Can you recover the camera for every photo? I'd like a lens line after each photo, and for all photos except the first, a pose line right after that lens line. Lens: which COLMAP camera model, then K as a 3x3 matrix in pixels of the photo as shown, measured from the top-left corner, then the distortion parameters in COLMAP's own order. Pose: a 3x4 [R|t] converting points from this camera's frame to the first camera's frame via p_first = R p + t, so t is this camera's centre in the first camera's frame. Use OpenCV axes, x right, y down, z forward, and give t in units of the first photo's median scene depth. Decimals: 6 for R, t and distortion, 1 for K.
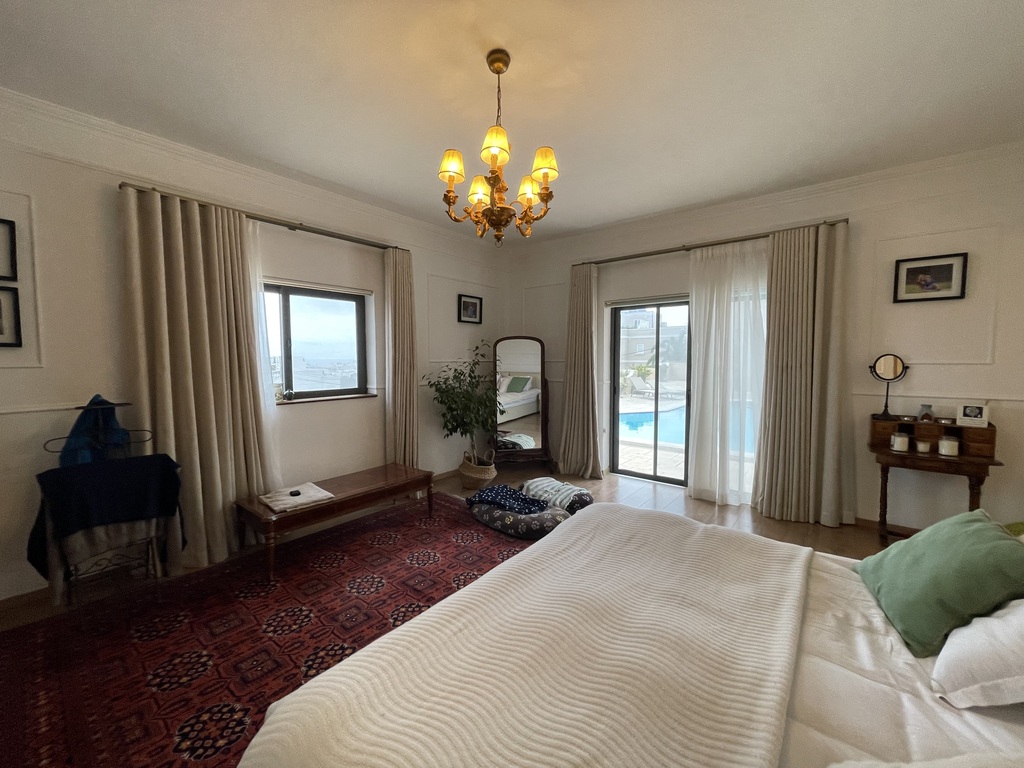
lens RADIAL K [[407.1, 0, 512.0], [0, 407.1, 384.0], [0, 0, 1]] dist [-0.000583, 0.000020]
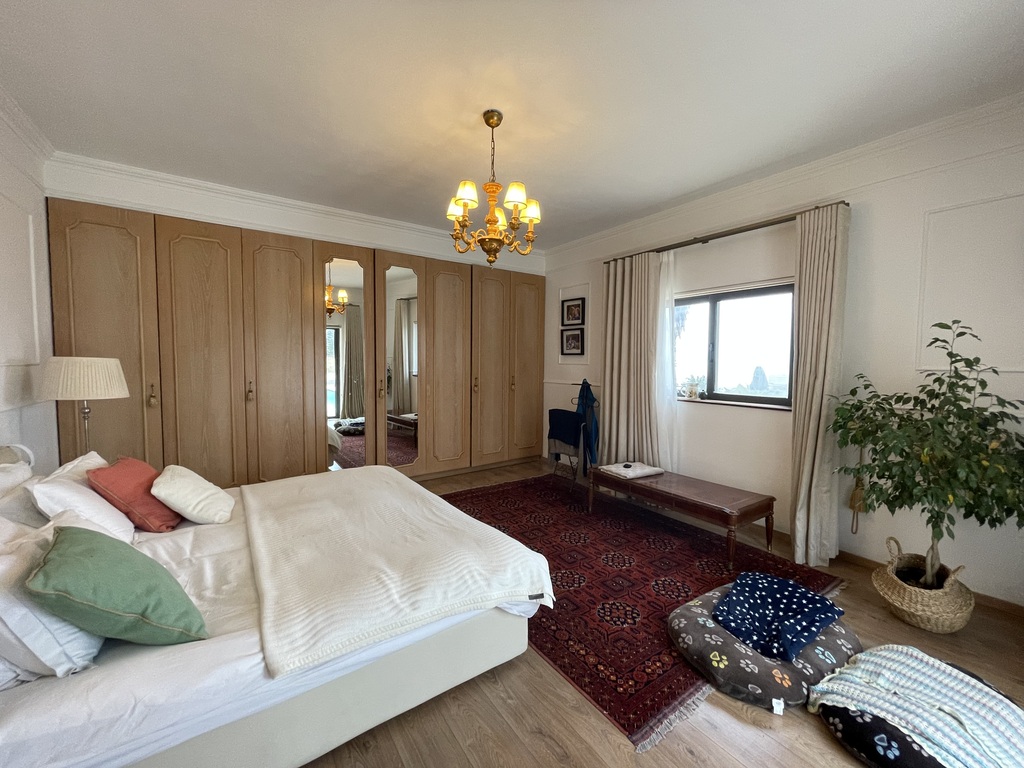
lens RADIAL K [[414.6, 0, 512.0], [0, 414.6, 384.0], [0, 0, 1]] dist [-0.001943, -0.000327]
pose [[-0.279650, 0.053961, -0.958585, 0.832442], [-0.066322, 0.994949, 0.075356, -0.064707], [0.957809, 0.084649, -0.274658, 1.022881]]
